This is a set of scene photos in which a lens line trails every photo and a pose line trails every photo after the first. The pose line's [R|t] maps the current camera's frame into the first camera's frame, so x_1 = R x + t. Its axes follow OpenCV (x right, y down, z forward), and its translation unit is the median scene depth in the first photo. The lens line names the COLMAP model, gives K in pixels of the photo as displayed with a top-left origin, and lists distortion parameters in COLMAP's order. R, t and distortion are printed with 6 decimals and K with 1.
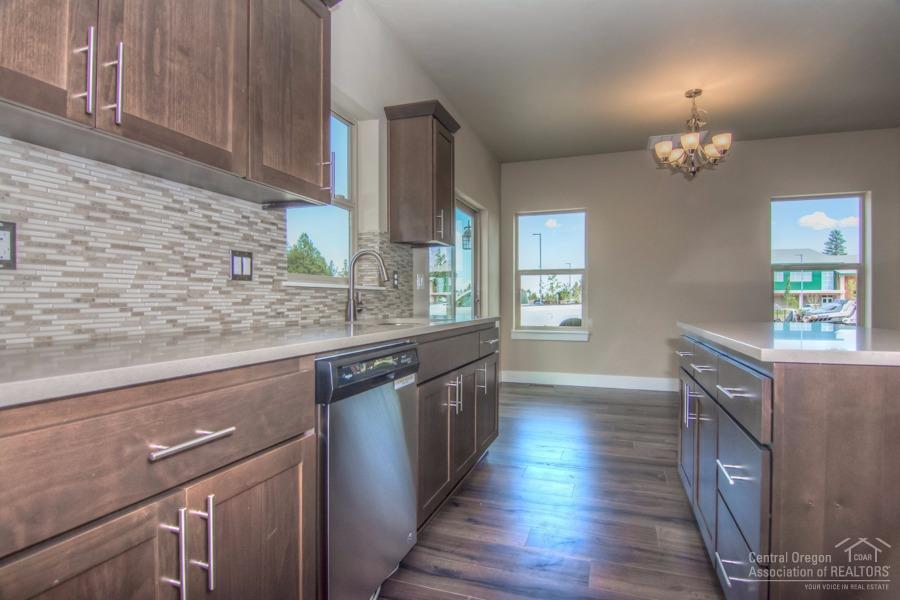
lens RADIAL K [[474.1, 0, 450.0], [0, 474.1, 300.0], [0, 0, 1]] dist [-0.001008, -0.016954]
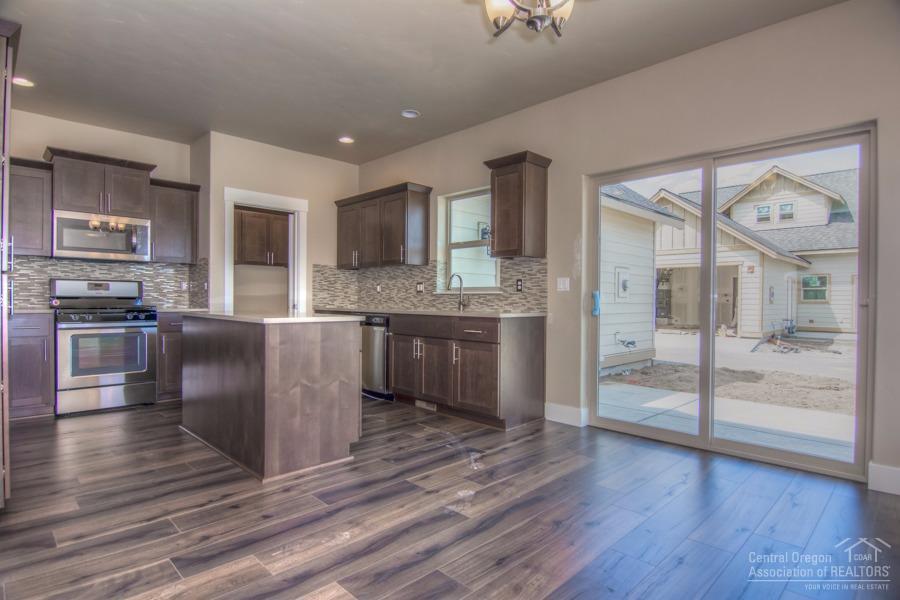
lens RADIAL K [[474.1, 0, 450.0], [0, 474.1, 300.0], [0, 0, 1]] dist [-0.001008, -0.016954]
pose [[-0.433889, -0.005007, -0.900952, 2.071836], [-0.009825, 0.999951, -0.000826, 0.004405], [0.900913, 0.008494, -0.433917, 2.412527]]
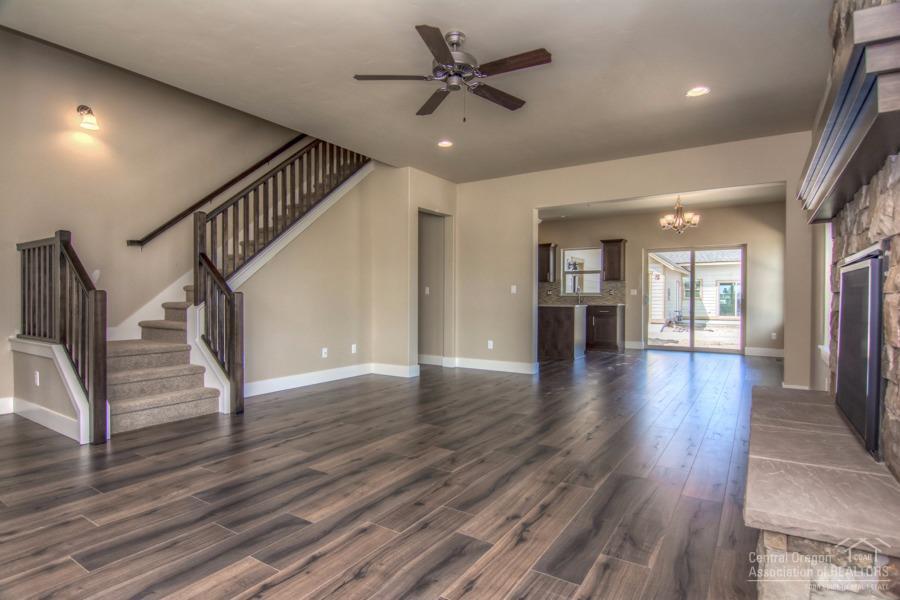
lens RADIAL K [[456.1, 0, 462.7], [0, 456.1, 298.7], [0, 0, 1]] dist [-0.000411, -0.000238]
pose [[-0.230146, -0.002360, -0.973153, 5.315977], [-0.004600, 0.999989, -0.001338, 0.015135], [0.973145, 0.004168, -0.230155, 1.252129]]
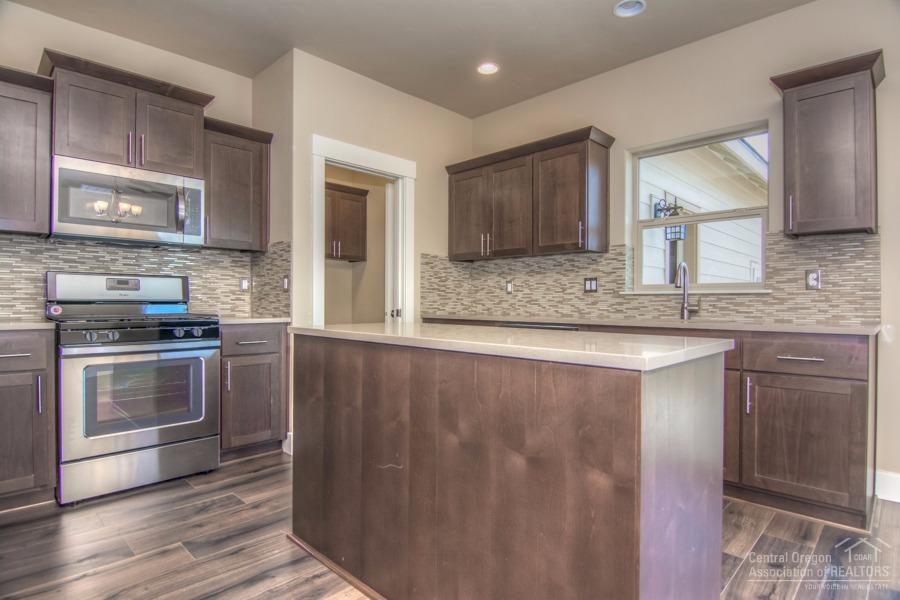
lens RADIAL K [[474.1, 0, 450.0], [0, 474.1, 300.0], [0, 0, 1]] dist [-0.001008, -0.016954]
pose [[-0.422366, -0.007766, -0.906392, 1.599176], [-0.005759, 0.999966, -0.005884, 0.004261], [0.906407, 0.002735, -0.422396, 1.303109]]
